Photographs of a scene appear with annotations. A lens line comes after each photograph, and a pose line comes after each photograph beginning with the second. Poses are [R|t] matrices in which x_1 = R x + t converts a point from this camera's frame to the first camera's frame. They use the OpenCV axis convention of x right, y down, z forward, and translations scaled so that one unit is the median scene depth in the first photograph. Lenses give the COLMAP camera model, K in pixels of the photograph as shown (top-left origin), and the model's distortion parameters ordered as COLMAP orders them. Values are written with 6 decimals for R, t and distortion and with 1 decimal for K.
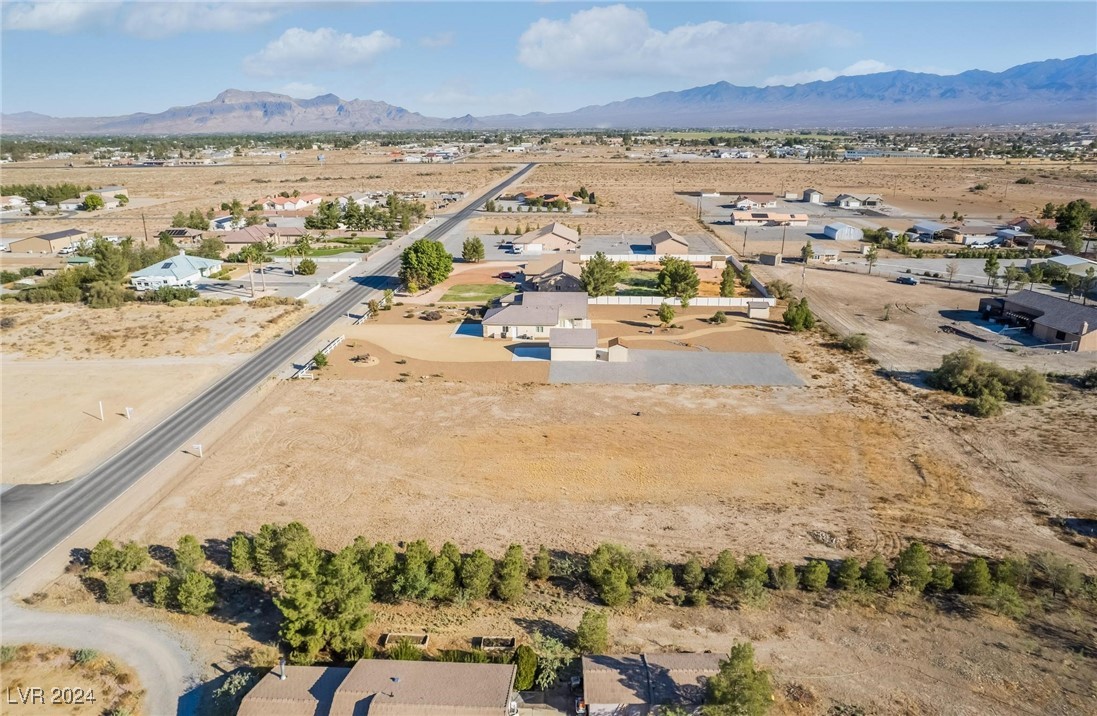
lens RADIAL K [[712.0, 0, 547.4], [0, 712.0, 363.7], [0, 0, 1]] dist [-0.073379, 0.061954]
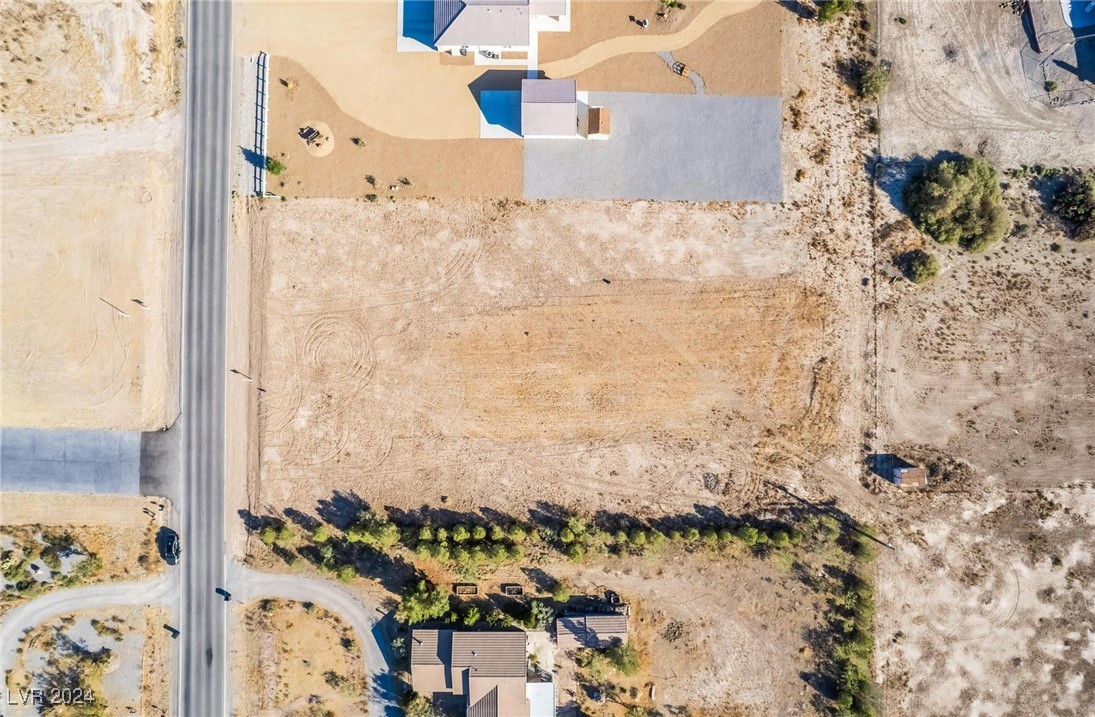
lens RADIAL K [[710.7, 0, 533.6], [0, 710.7, 376.9], [0, 0, 1]] dist [-0.073379, 0.061954]
pose [[0.999051, -0.042815, 0.007987, -0.003035], [0.006482, 0.327498, 0.944830, -0.744803], [-0.043068, -0.943881, 0.327464, 0.408948]]
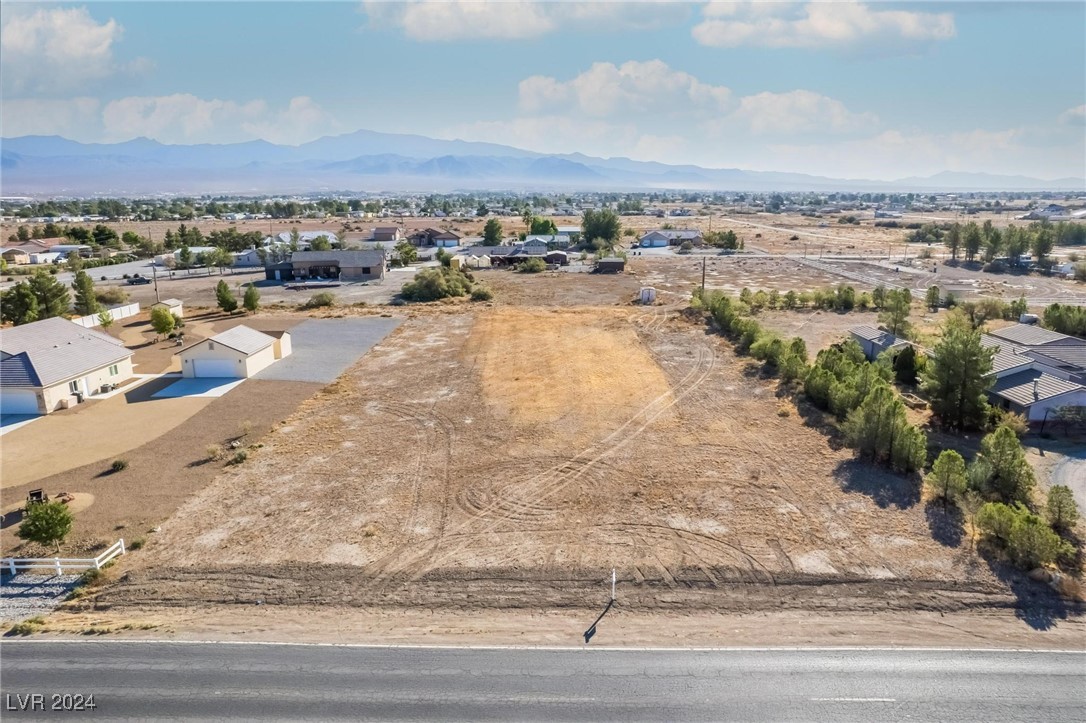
lens RADIAL K [[695.7, 0, 540.6], [0, 695.7, 363.2], [0, 0, 1]] dist [-0.075351, 0.064621]
pose [[-0.023904, -0.233452, 0.972074, -0.609953], [0.325775, 0.917458, 0.228347, -0.073150], [-0.945145, 0.322136, 0.054122, 0.692792]]
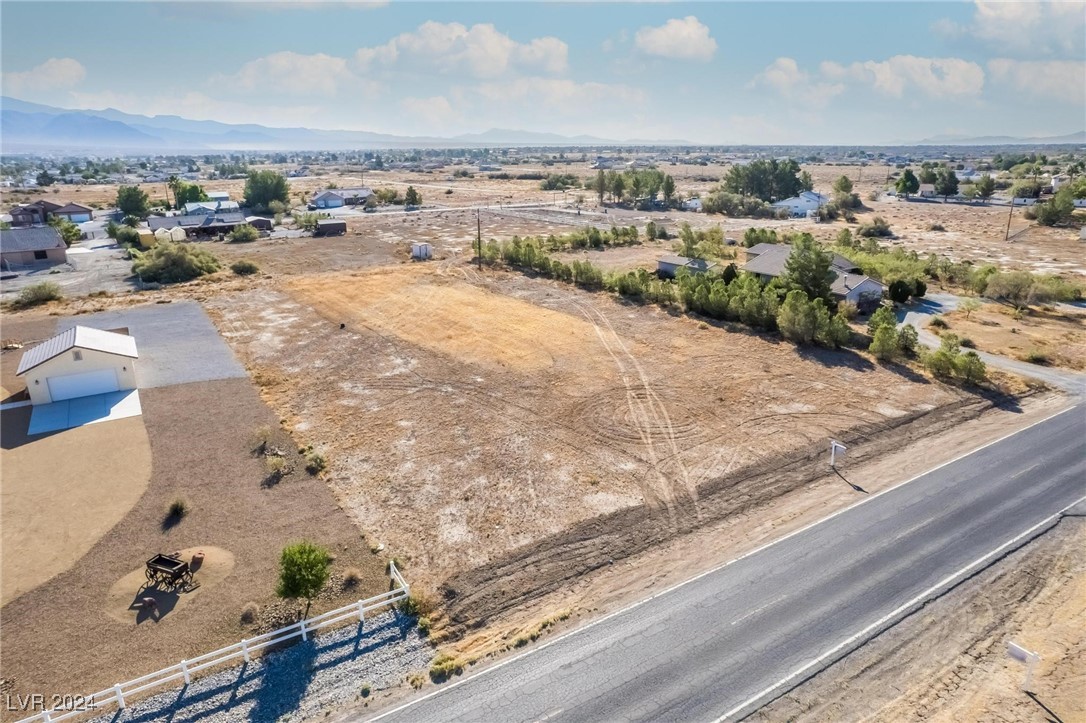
lens RADIAL K [[695.7, 0, 541.7], [0, 695.7, 369.2], [0, 0, 1]] dist [-0.075351, 0.064621]
pose [[-0.573037, -0.238037, 0.784199, -0.536783], [0.277249, 0.844161, 0.458831, -0.158863], [-0.771208, 0.480345, -0.417740, 0.958535]]
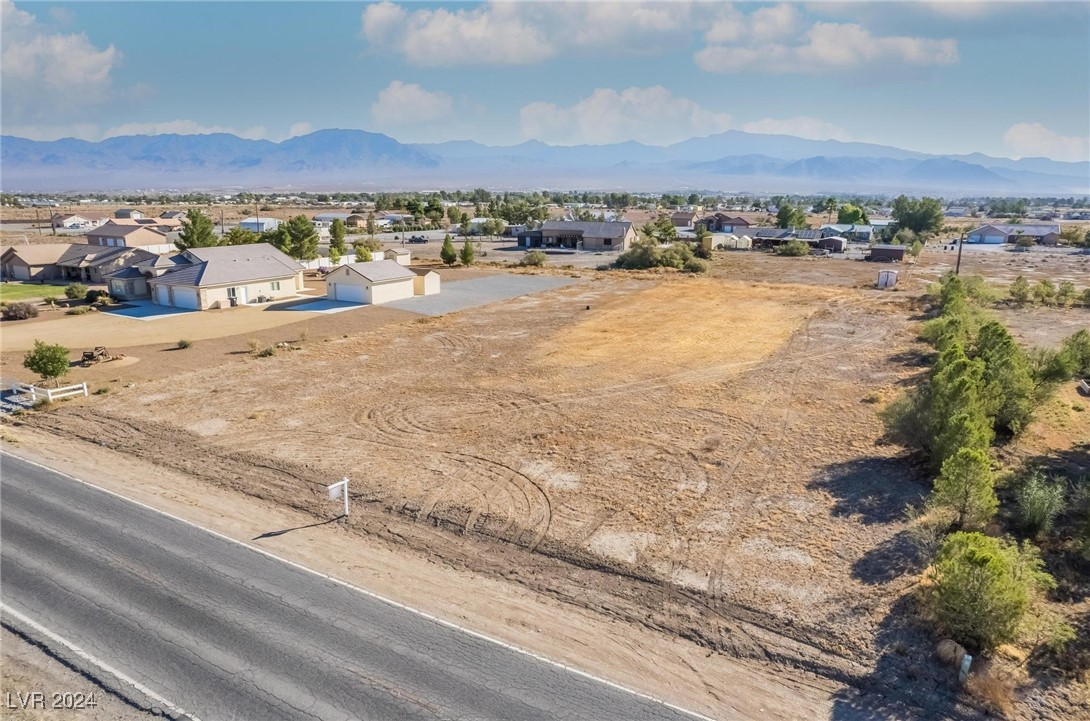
lens RADIAL K [[698.2, 0, 543.6], [0, 698.2, 373.1], [0, 0, 1]] dist [-0.075351, 0.064621]
pose [[0.452861, -0.214450, 0.865406, -0.520844], [0.276074, 0.956666, 0.092597, 0.043305], [-0.847762, 0.196982, 0.492441, 0.521613]]
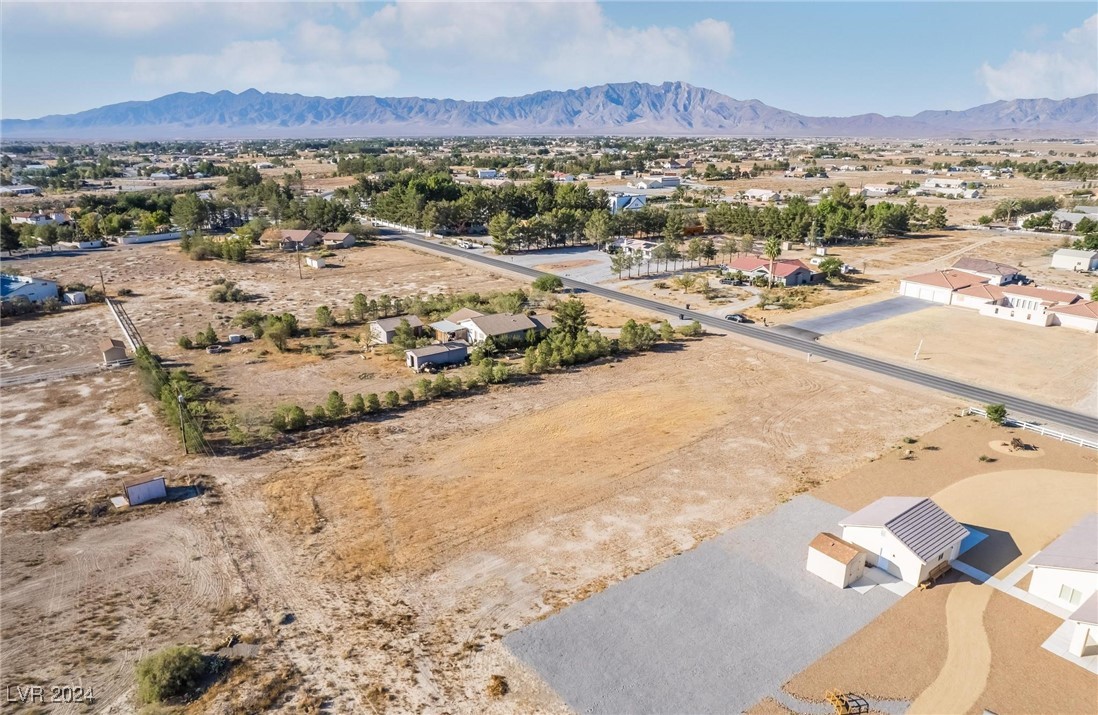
lens RADIAL K [[712.7, 0, 548.7], [0, 712.7, 361.8], [0, 0, 1]] dist [-0.073379, 0.061954]
pose [[-0.776086, 0.200251, -0.597988, 0.543315], [-0.197685, 0.823197, 0.532228, -0.371452], [0.598842, 0.531268, -0.599285, 1.095871]]
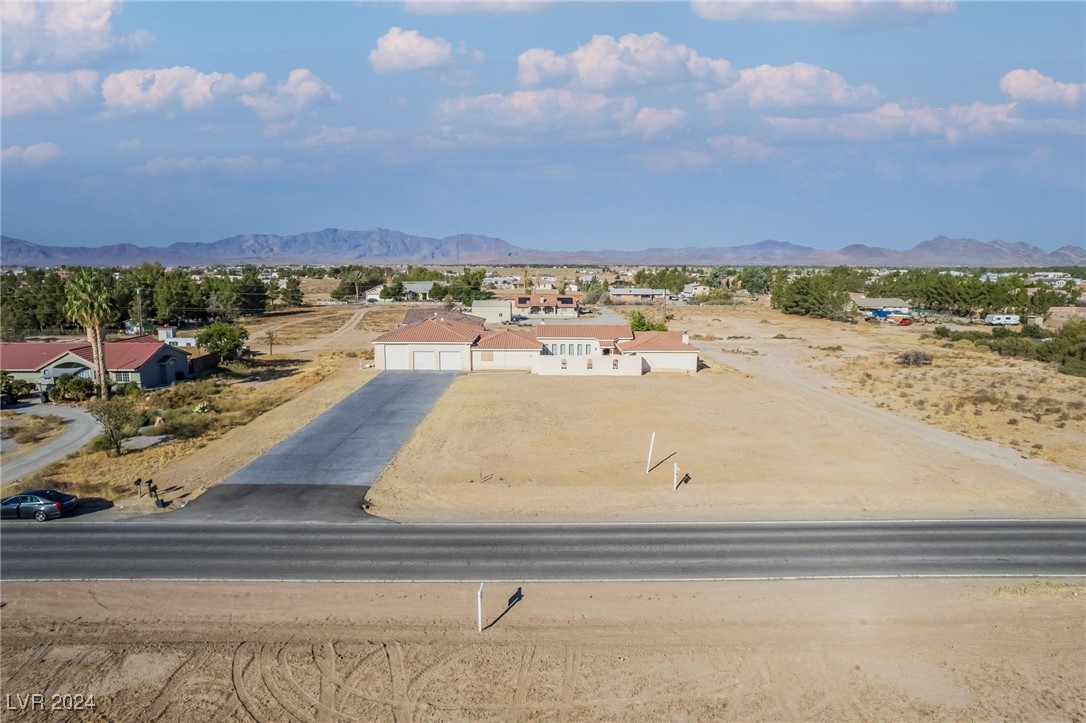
lens RADIAL K [[695.7, 0, 542.0], [0, 695.7, 364.8], [0, 0, 1]] dist [-0.075351, 0.064621]
pose [[0.066378, 0.148891, -0.986623, -0.145805], [-0.321625, 0.939220, 0.120099, -0.017453], [0.944537, 0.309351, 0.110230, 0.679800]]
